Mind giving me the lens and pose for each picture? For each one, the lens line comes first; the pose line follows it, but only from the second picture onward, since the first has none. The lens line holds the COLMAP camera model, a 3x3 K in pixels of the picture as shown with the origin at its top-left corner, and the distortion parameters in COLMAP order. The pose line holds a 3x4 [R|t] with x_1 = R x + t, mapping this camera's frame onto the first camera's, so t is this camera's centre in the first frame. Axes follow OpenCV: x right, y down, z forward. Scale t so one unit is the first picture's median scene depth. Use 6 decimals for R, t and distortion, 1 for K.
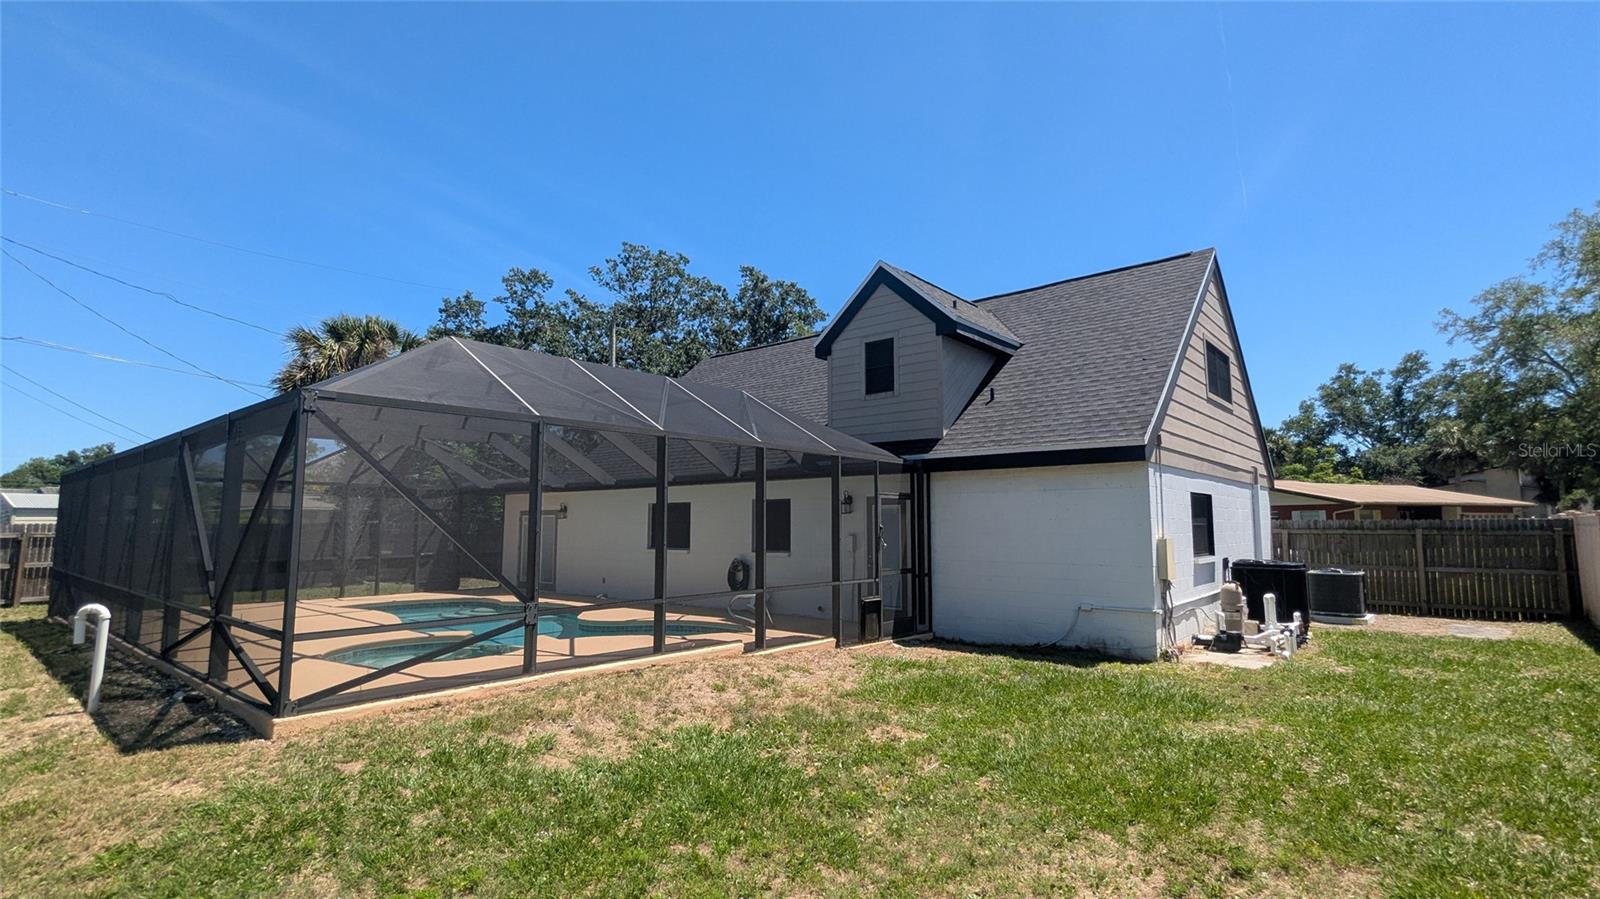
lens RADIAL K [[750.8, 0, 800.0], [0, 750.8, 449.5], [0, 0, 1]] dist [-0.003504, -0.000846]
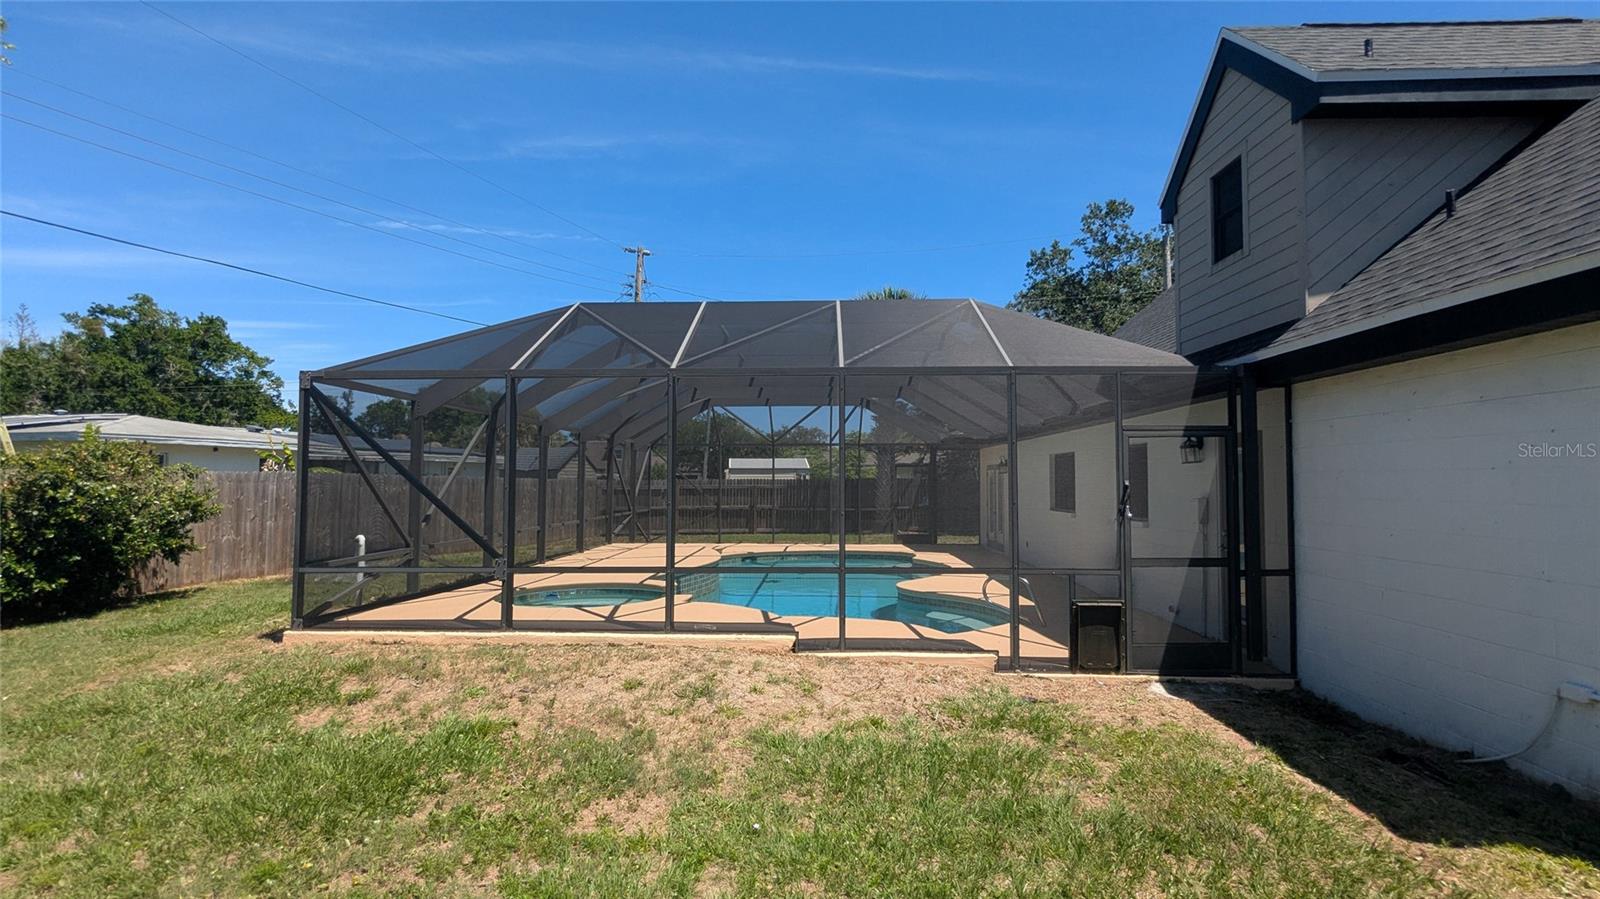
lens RADIAL K [[750.8, 0, 800.0], [0, 750.8, 449.5], [0, 0, 1]] dist [-0.003504, -0.000846]
pose [[0.626692, -0.029097, -0.778724, 0.367579], [0.077183, 0.996707, 0.024872, 0.036028], [0.775436, -0.075692, 0.626873, 0.382588]]
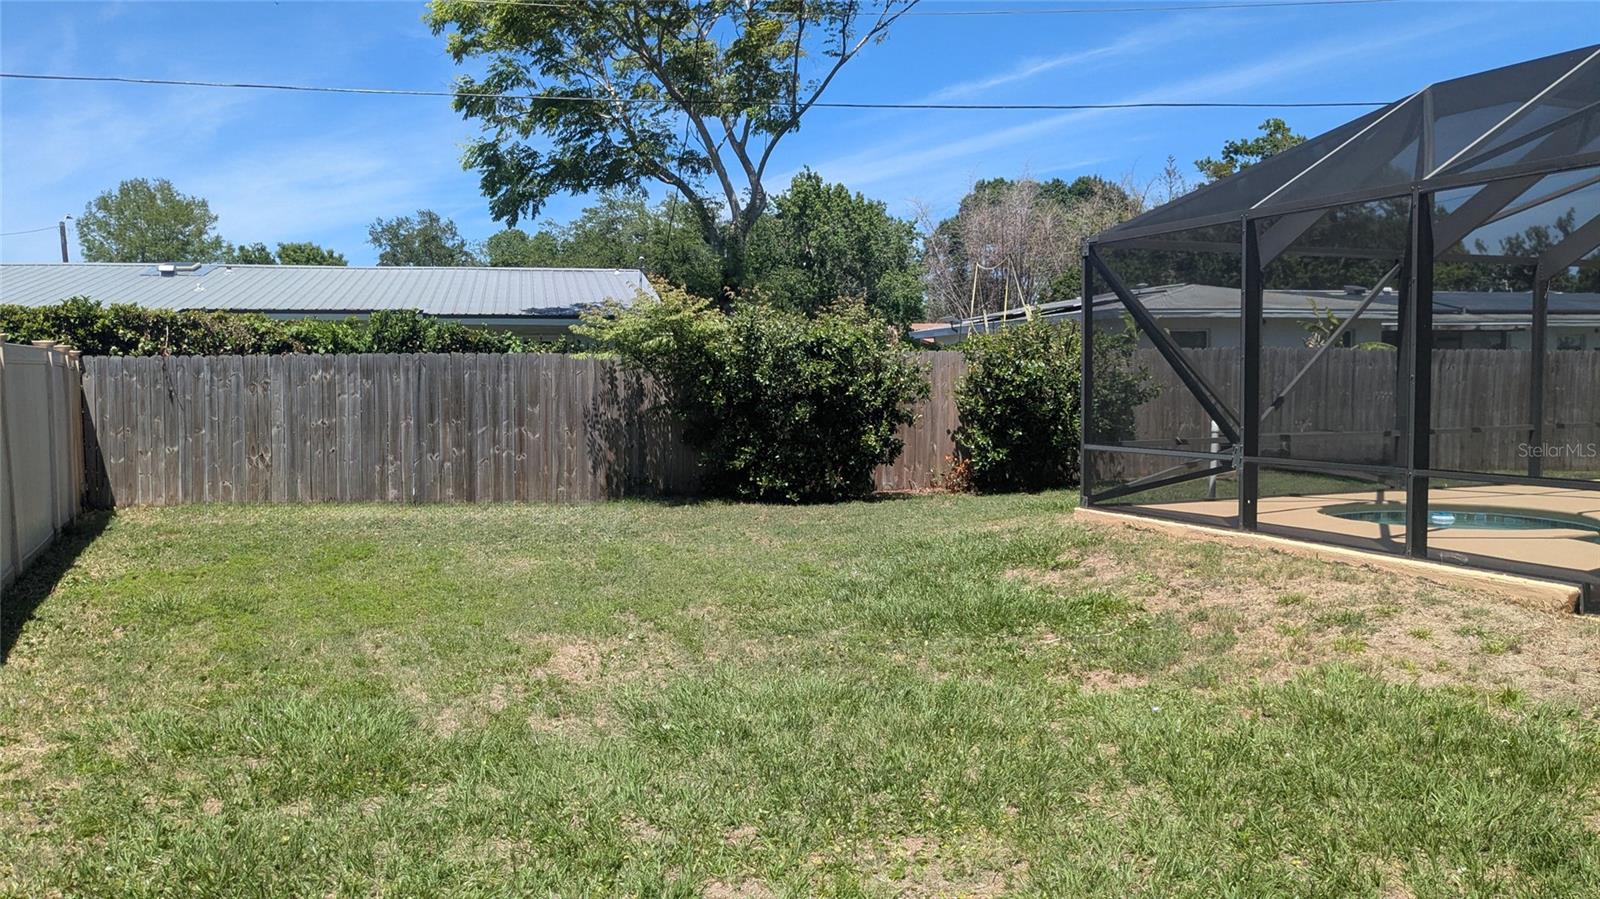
lens RADIAL K [[1256.1, 0, 804.9], [0, 1256.1, 437.7], [0, 0, 1]] dist [0.038688, -0.001737]
pose [[-0.428845, 0.053968, -0.901765, 0.604943], [0.100428, 0.994875, 0.011781, 0.073599], [0.897778, -0.085510, -0.432067, 0.649553]]
